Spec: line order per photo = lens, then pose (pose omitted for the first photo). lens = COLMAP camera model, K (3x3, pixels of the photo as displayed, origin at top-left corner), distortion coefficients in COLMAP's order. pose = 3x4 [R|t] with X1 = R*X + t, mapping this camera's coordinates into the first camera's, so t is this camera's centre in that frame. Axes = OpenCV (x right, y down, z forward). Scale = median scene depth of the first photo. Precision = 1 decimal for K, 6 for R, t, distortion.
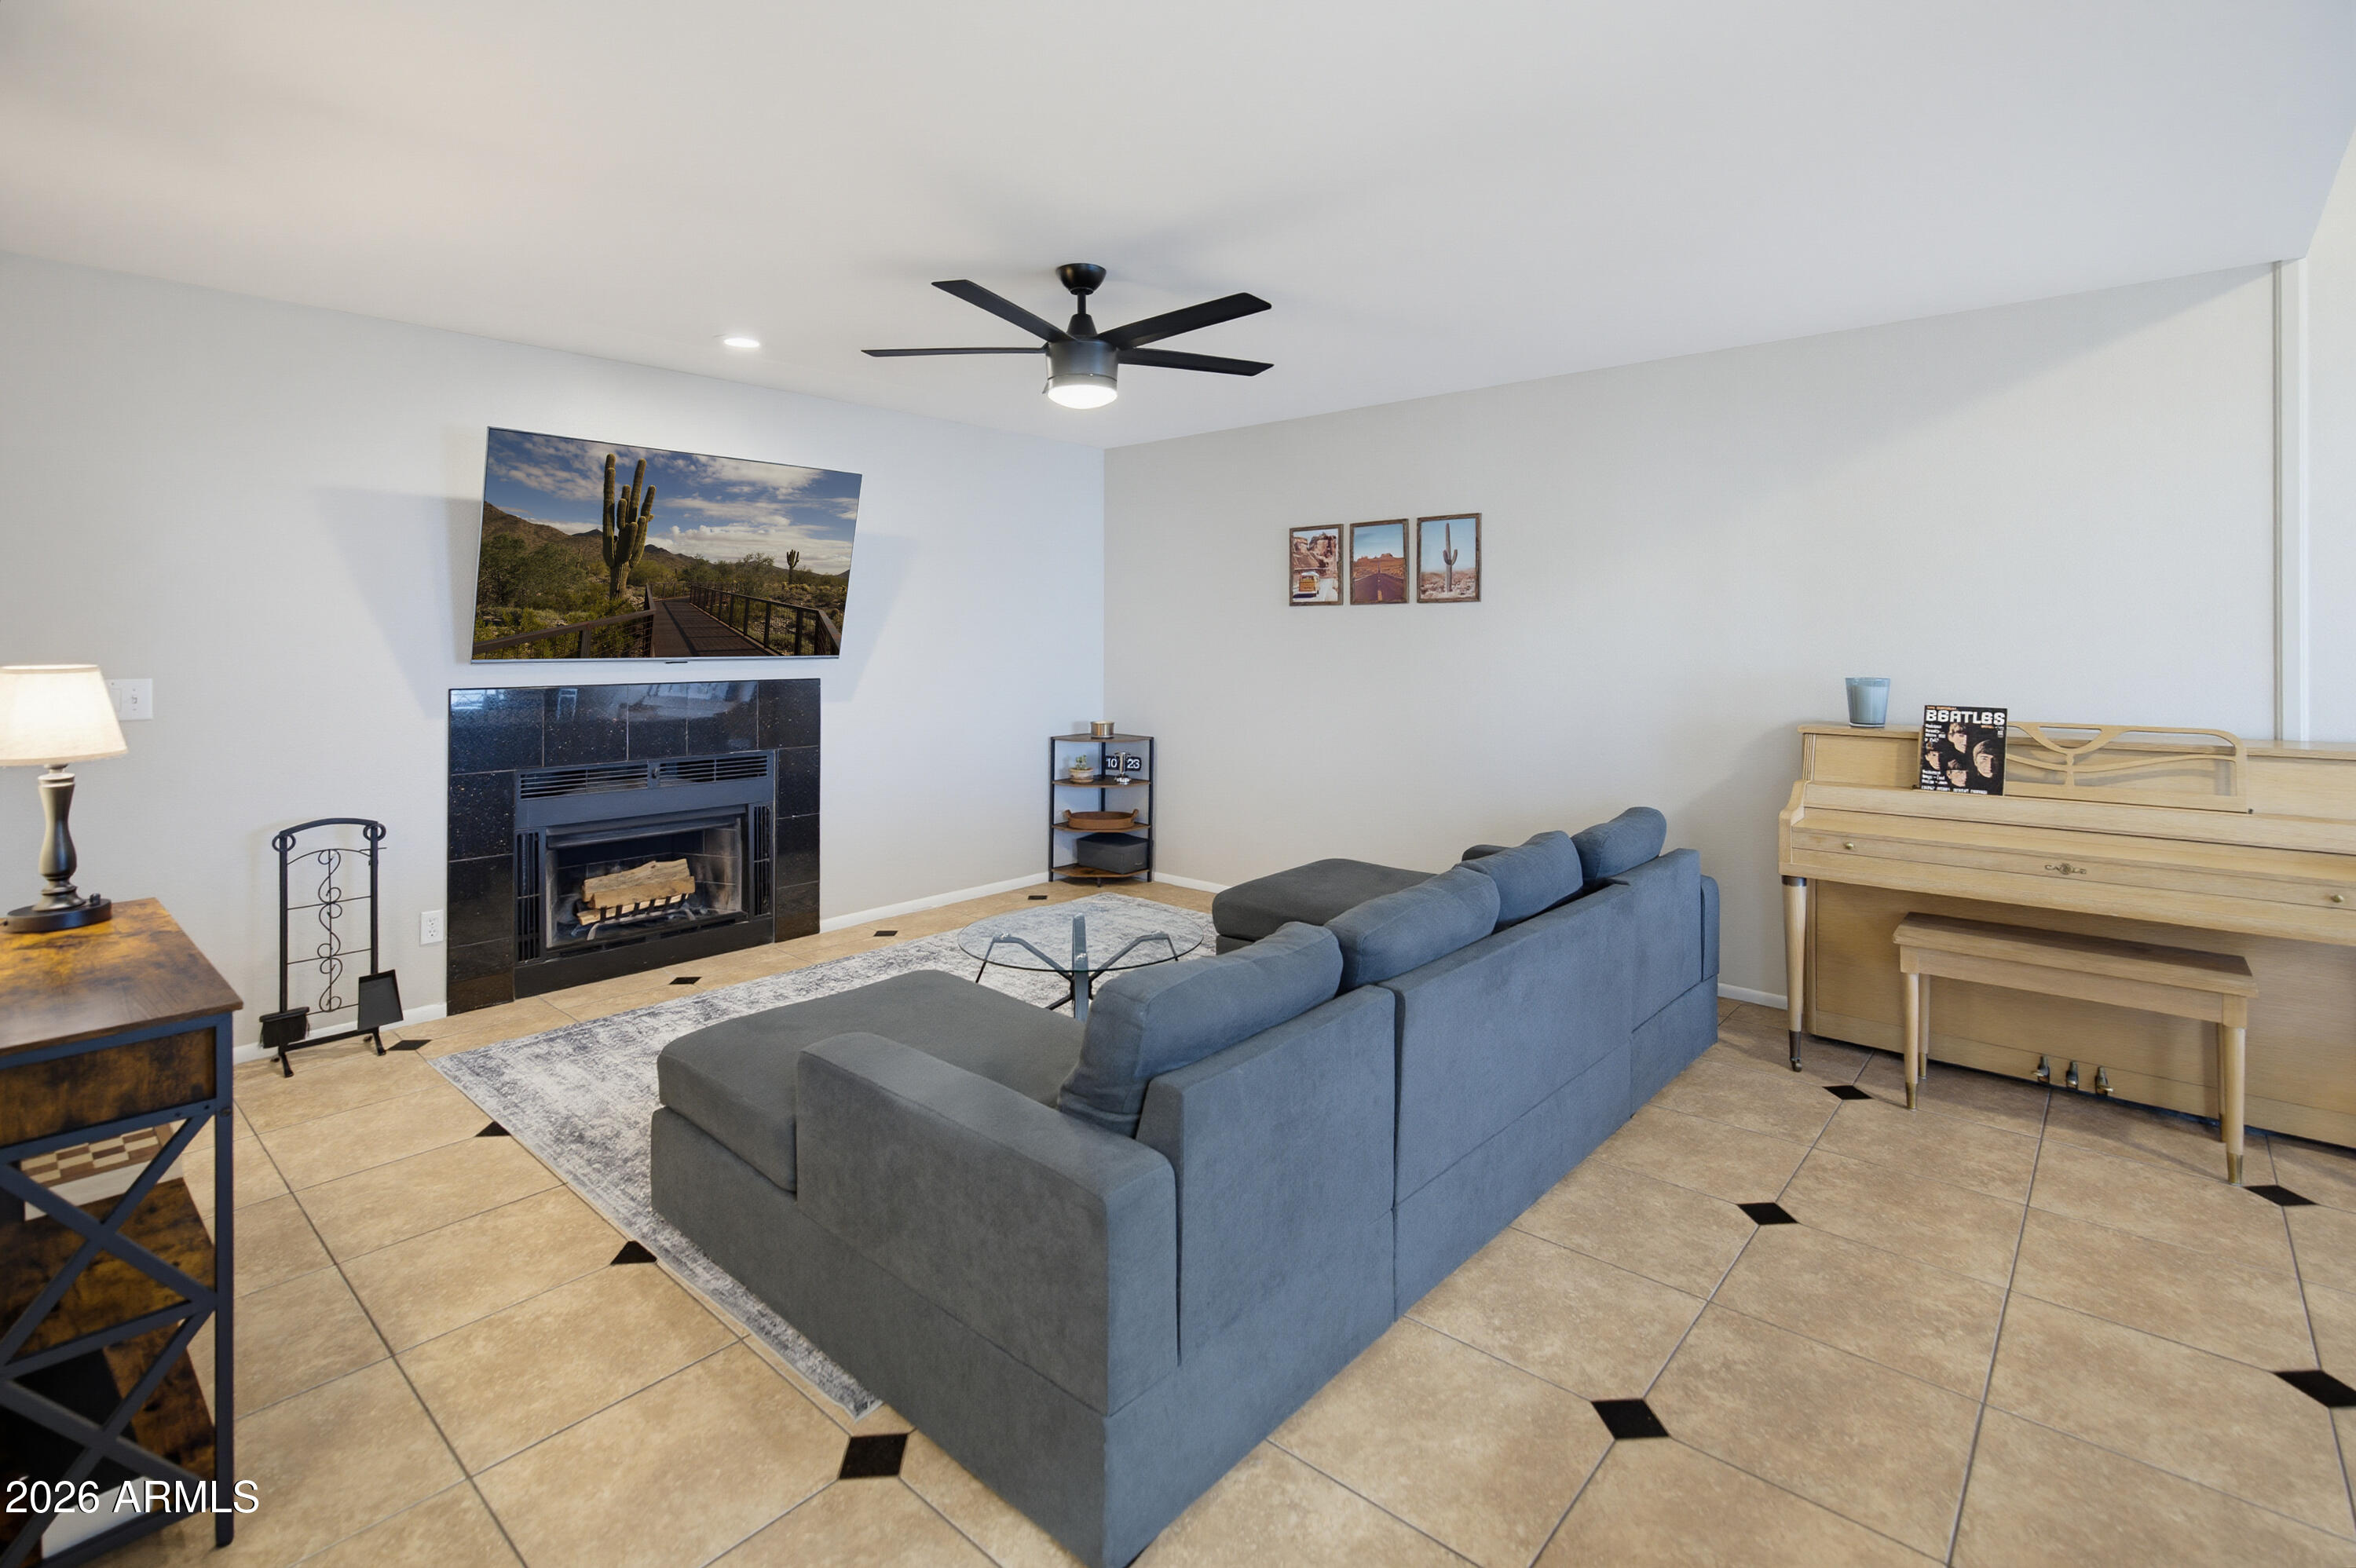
lens RADIAL K [[1081.5, 0, 1180.1], [0, 1081.5, 635.8], [0, 0, 1]] dist [-0.001218, 0.000180]
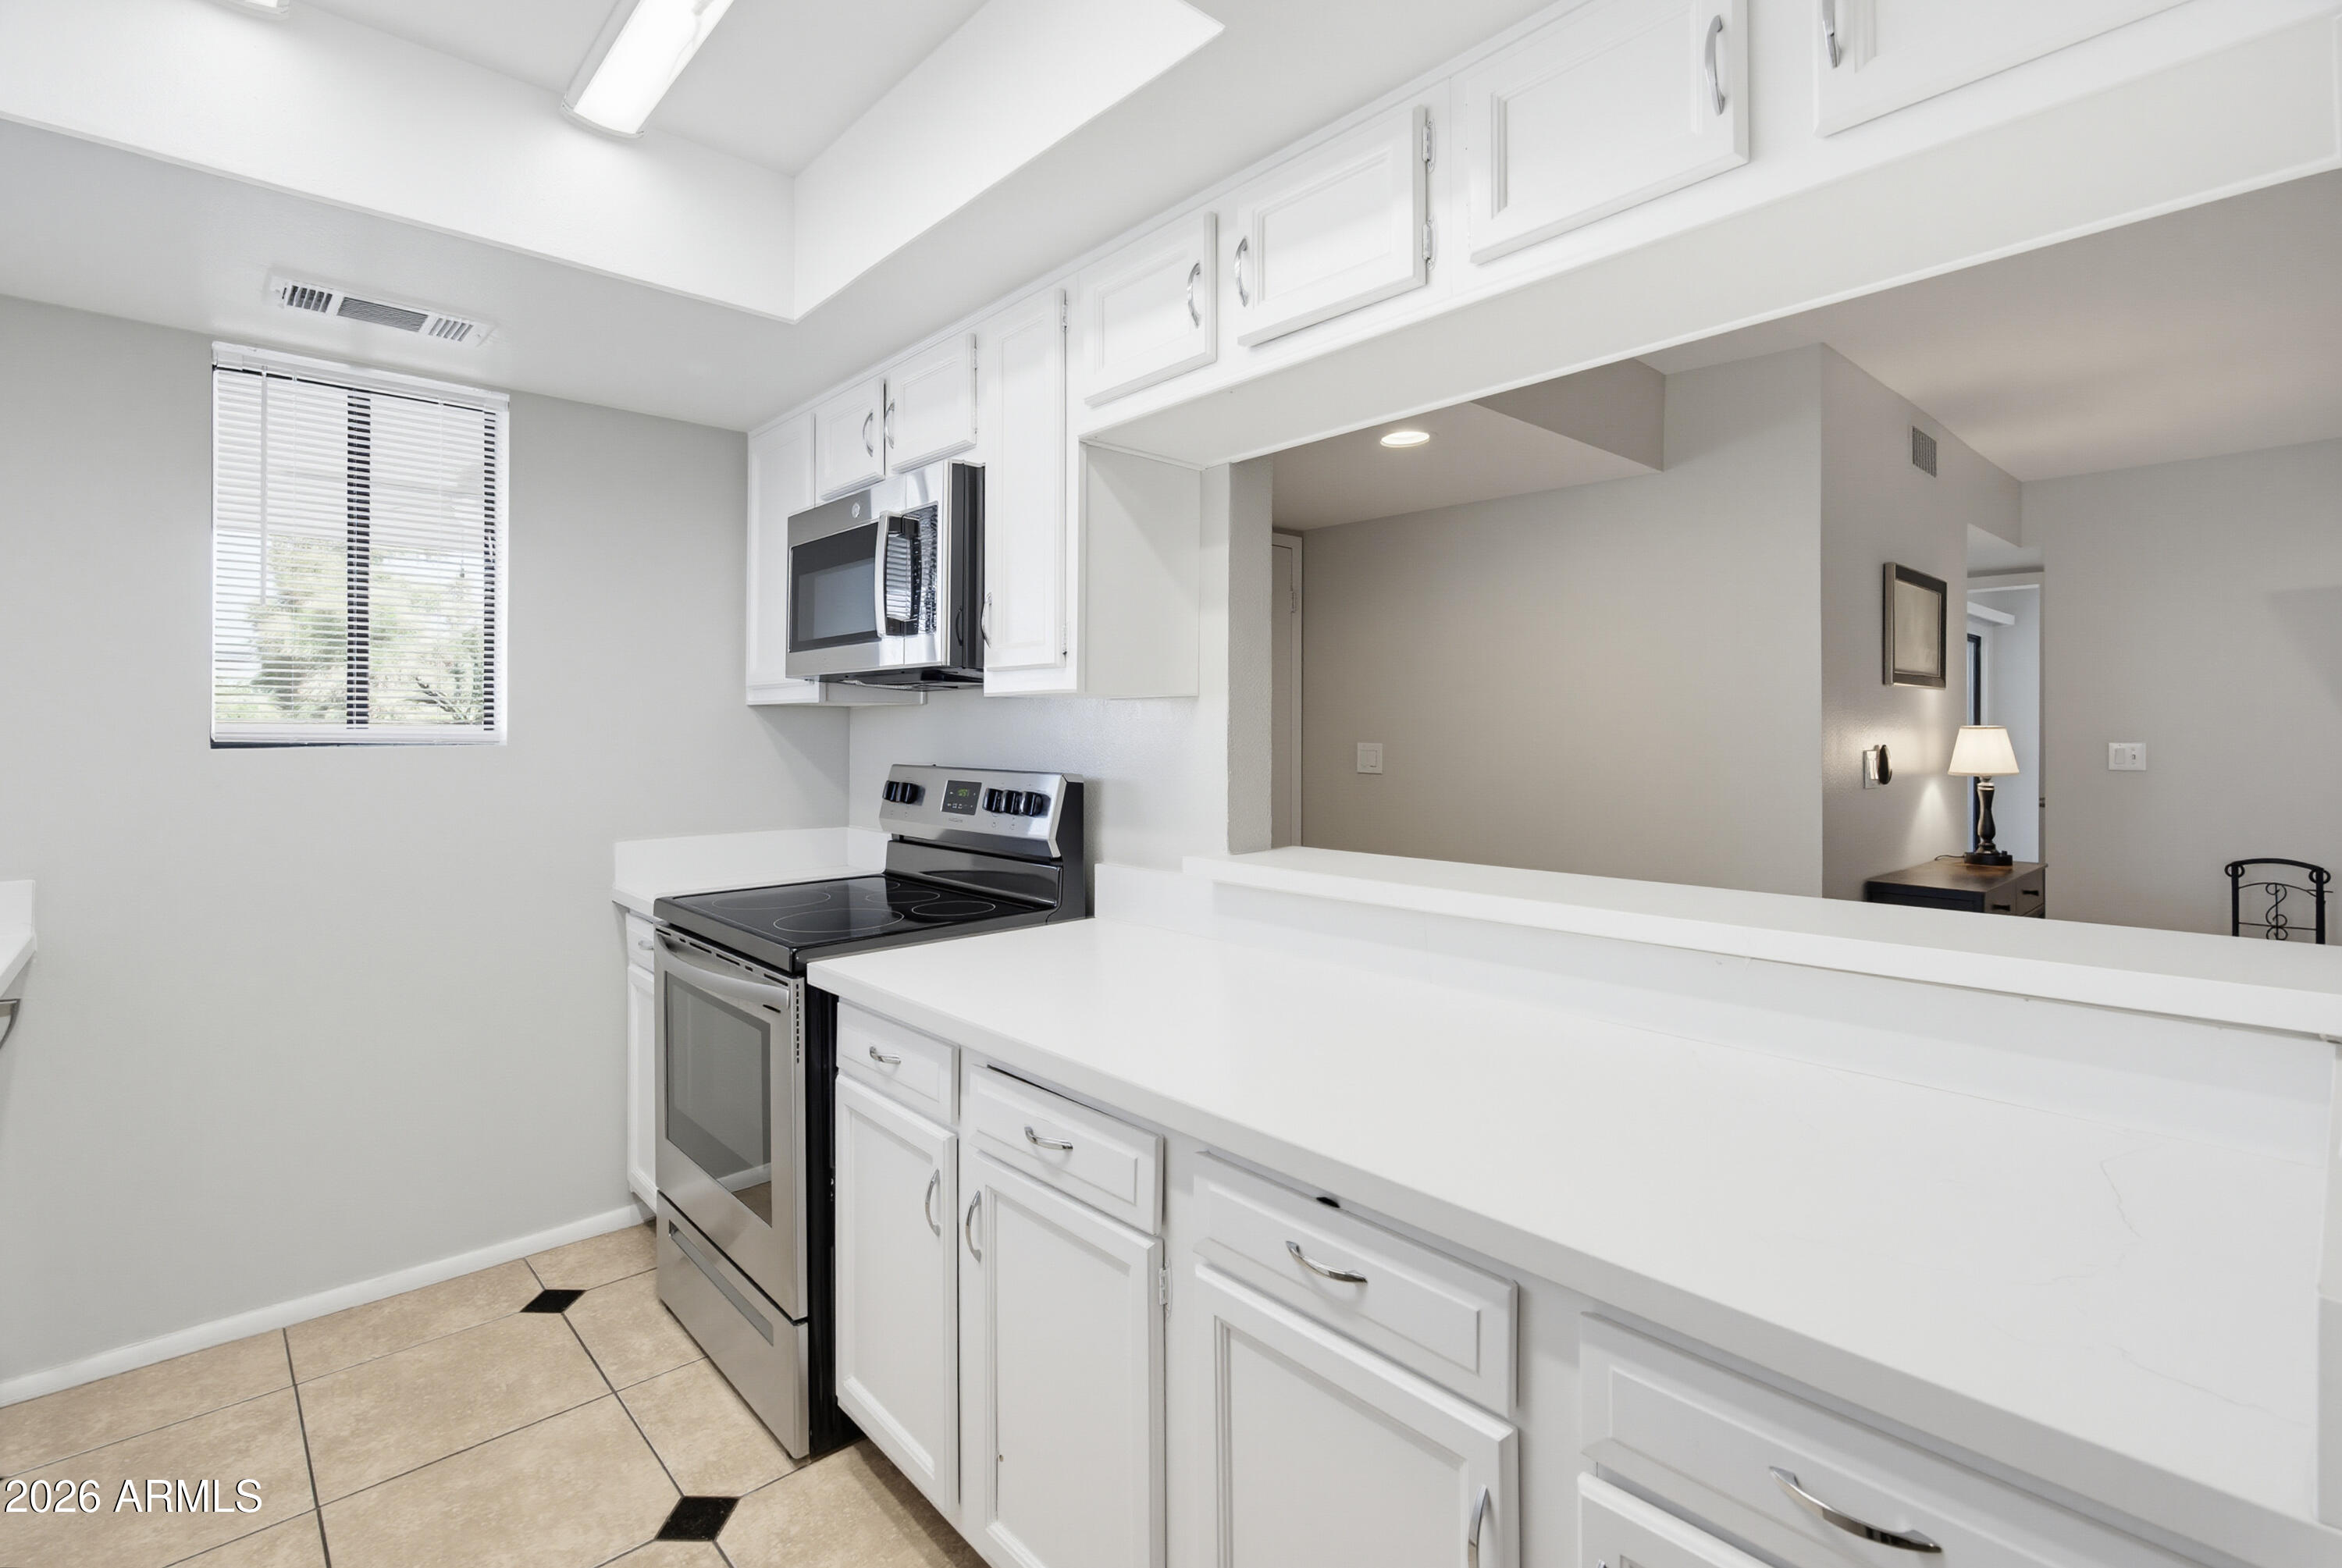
lens RADIAL K [[1088.0, 0, 1173.5], [0, 1088.0, 709.5], [0, 0, 1]] dist [-0.000181, 0.000320]
pose [[-0.109877, -0.012022, -0.993872, 0.487030], [-0.001556, 0.999928, -0.011923, 0.013562], [0.993944, 0.000236, -0.109888, -0.092826]]
